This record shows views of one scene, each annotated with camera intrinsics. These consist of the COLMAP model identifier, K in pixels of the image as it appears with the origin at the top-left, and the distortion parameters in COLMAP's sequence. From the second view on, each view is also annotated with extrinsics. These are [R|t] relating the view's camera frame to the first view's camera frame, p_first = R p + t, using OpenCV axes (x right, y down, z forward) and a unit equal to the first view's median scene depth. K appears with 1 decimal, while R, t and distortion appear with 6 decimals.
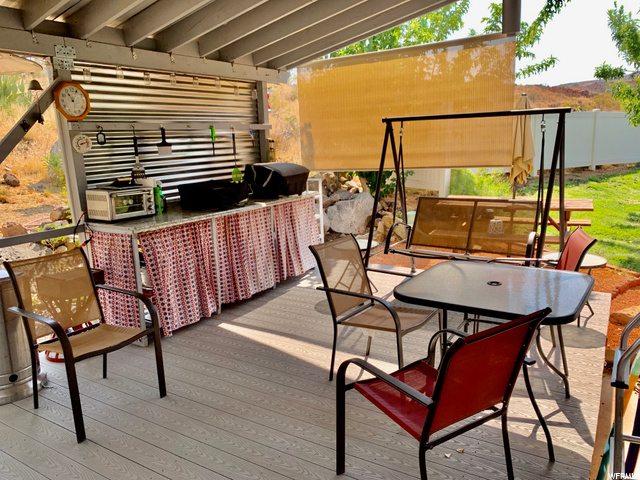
lens RADIAL K [[485.9, 0, 320.0], [0, 485.9, 240.0], [0, 0, 1]] dist [0.043770, -0.046325]
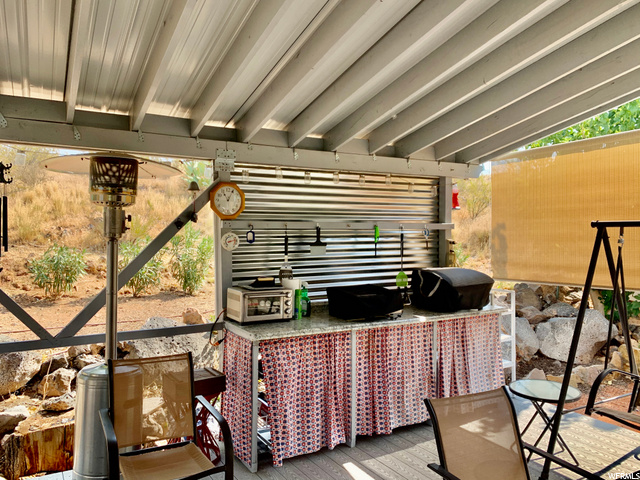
lens RADIAL K [[485.9, 0, 320.0], [0, 485.9, 240.0], [0, 0, 1]] dist [0.043770, -0.046325]
pose [[0.885943, 0.044770, -0.461628, 0.116781], [-0.126894, 0.980750, -0.148415, -0.064393], [0.446097, 0.190065, 0.874570, 0.181020]]
